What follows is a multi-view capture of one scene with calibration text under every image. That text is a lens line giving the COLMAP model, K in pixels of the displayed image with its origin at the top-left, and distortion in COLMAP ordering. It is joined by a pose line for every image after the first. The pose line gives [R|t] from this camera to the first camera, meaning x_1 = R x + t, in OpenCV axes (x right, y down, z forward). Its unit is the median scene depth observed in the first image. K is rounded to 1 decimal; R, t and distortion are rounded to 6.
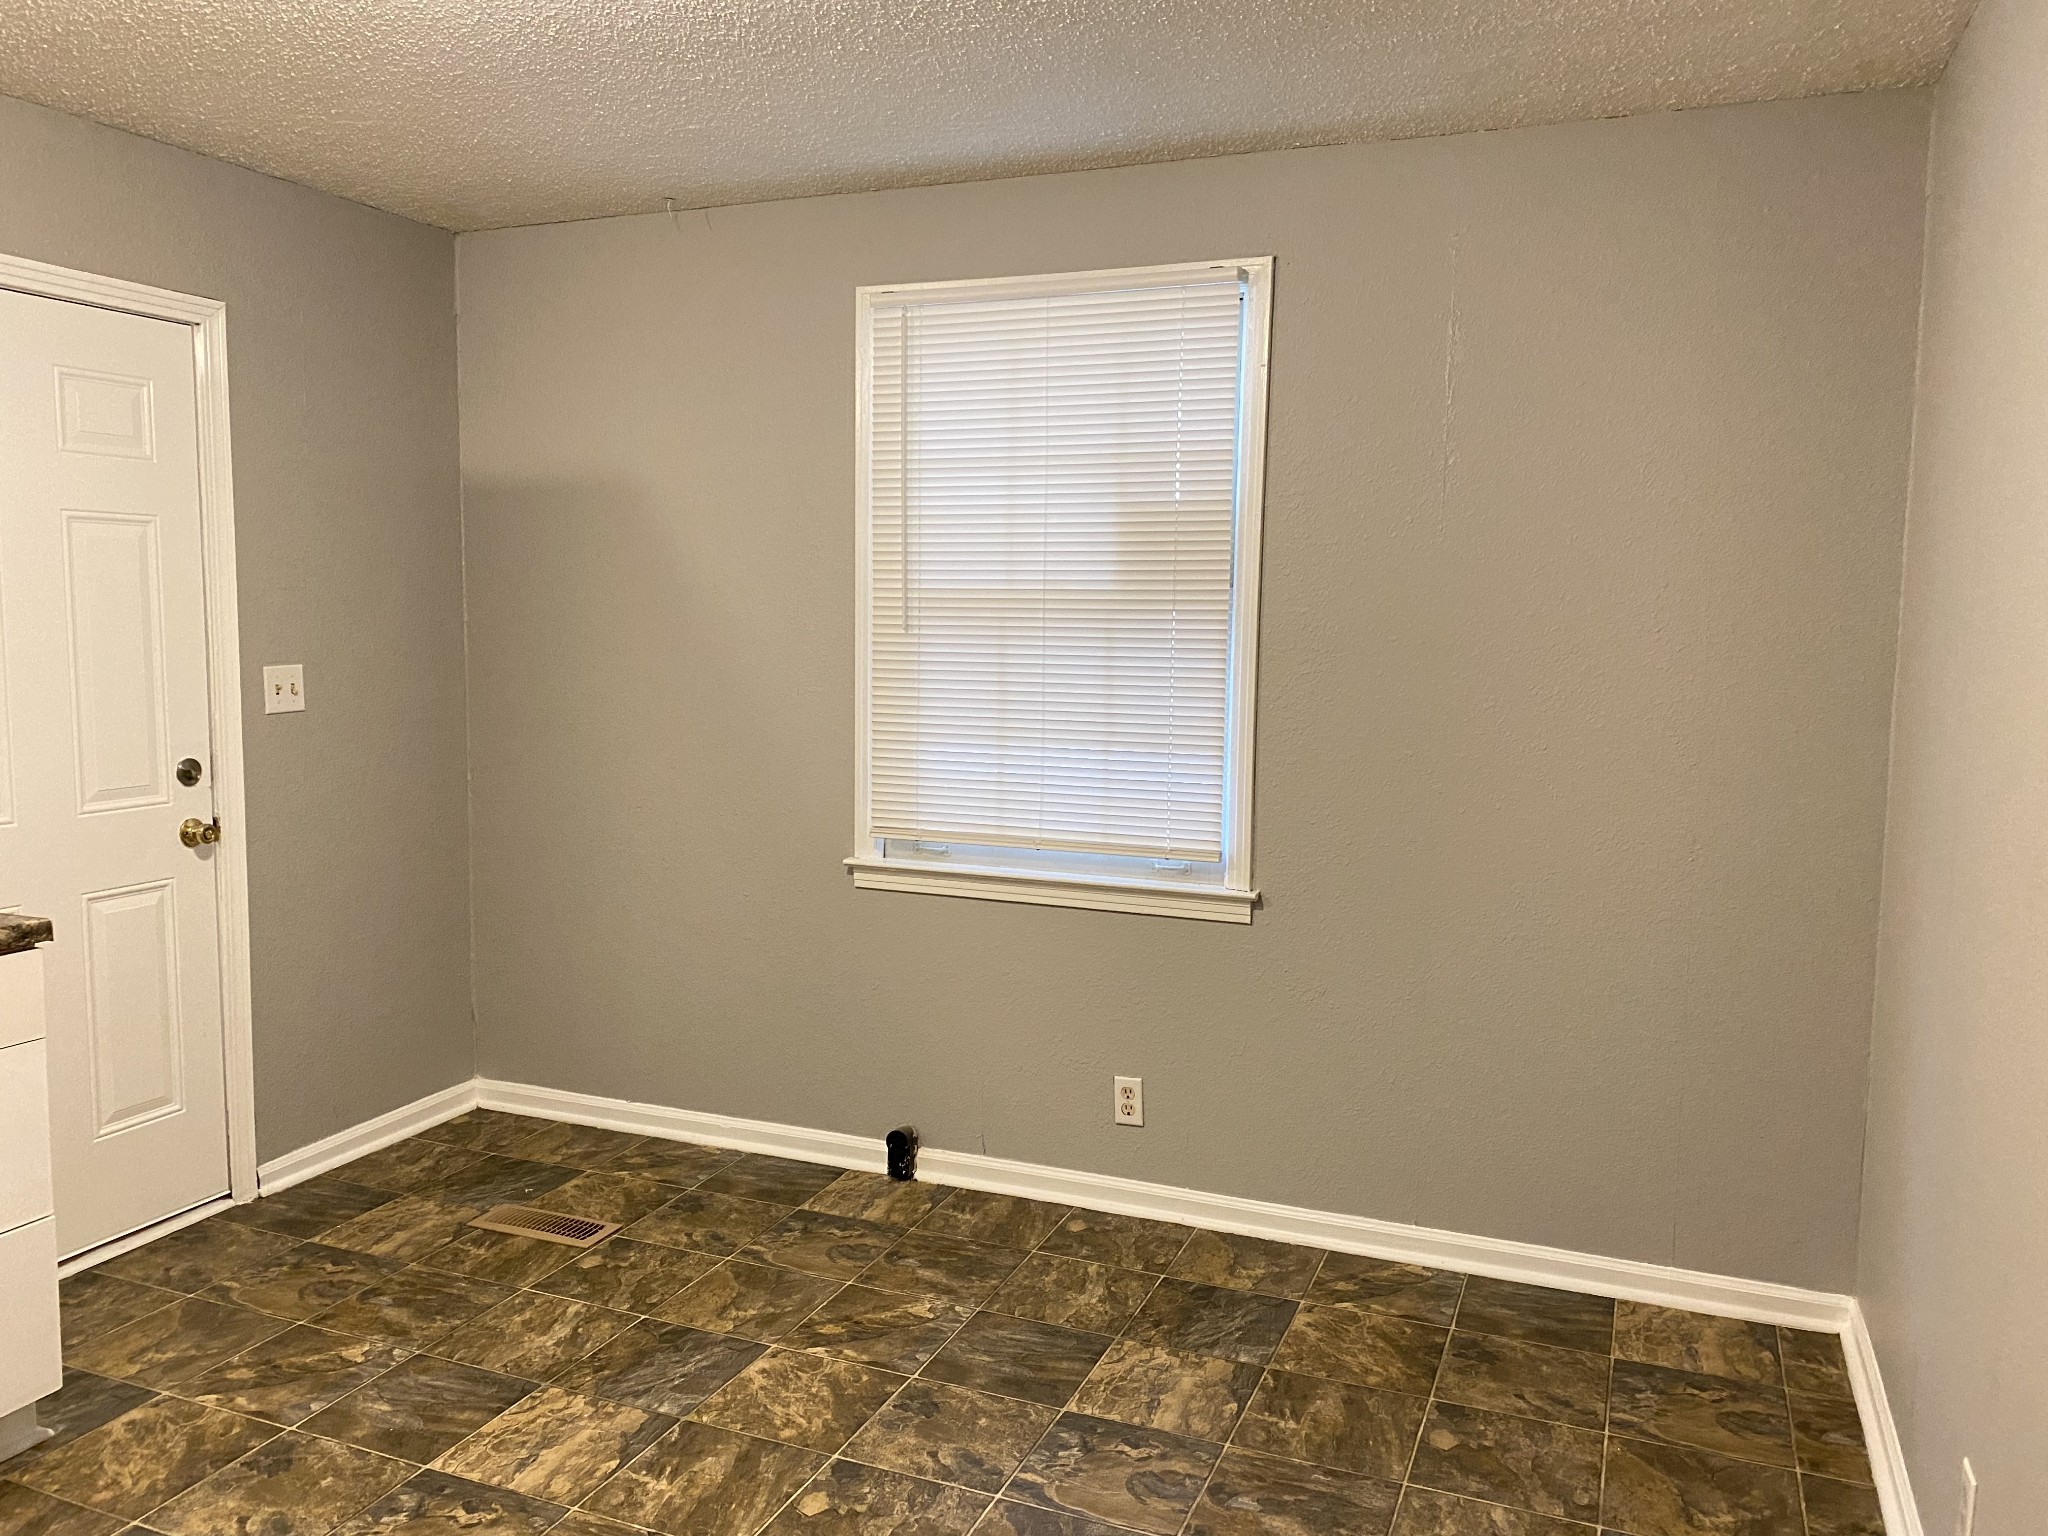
lens RADIAL K [[1544.1, 0, 1024.0], [0, 1544.1, 768.0], [0, 0, 1]] dist [-0.004085, 0.000387]
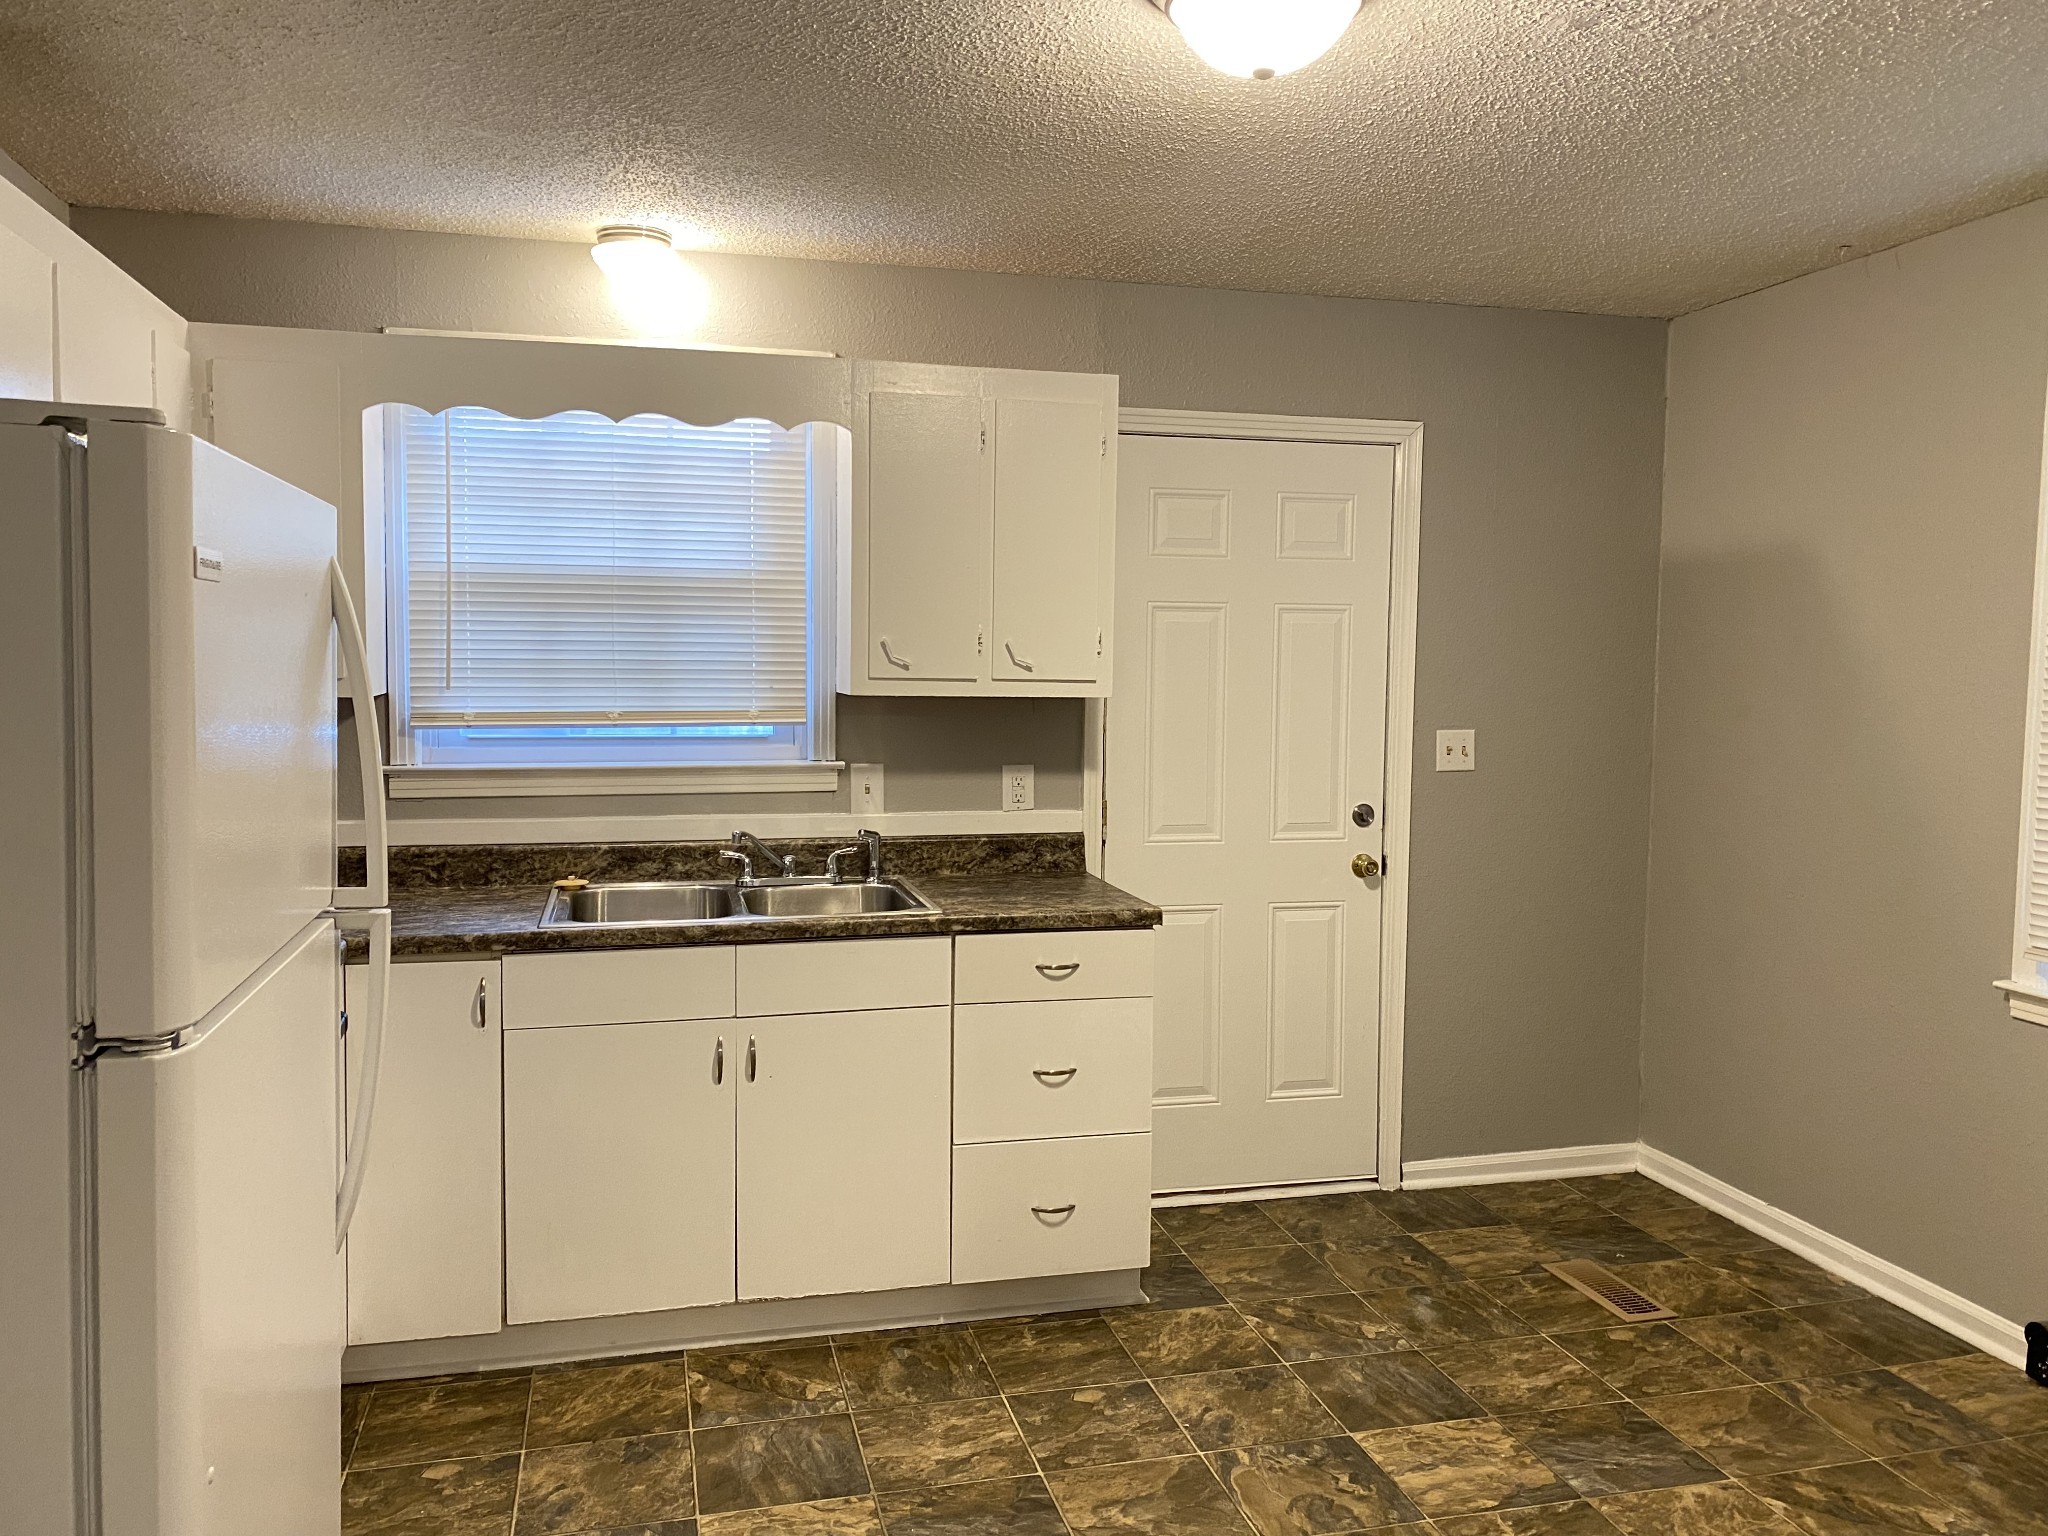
lens RADIAL K [[1526.8, 0, 1021.4], [0, 1526.8, 745.3], [0, 0, 1]] dist [-0.000909, 0.001002]
pose [[0.607831, 0.043402, -0.792880, 0.253636], [-0.091313, 0.995702, -0.015497, -0.009184], [0.788799, 0.081820, 0.609181, 0.063112]]
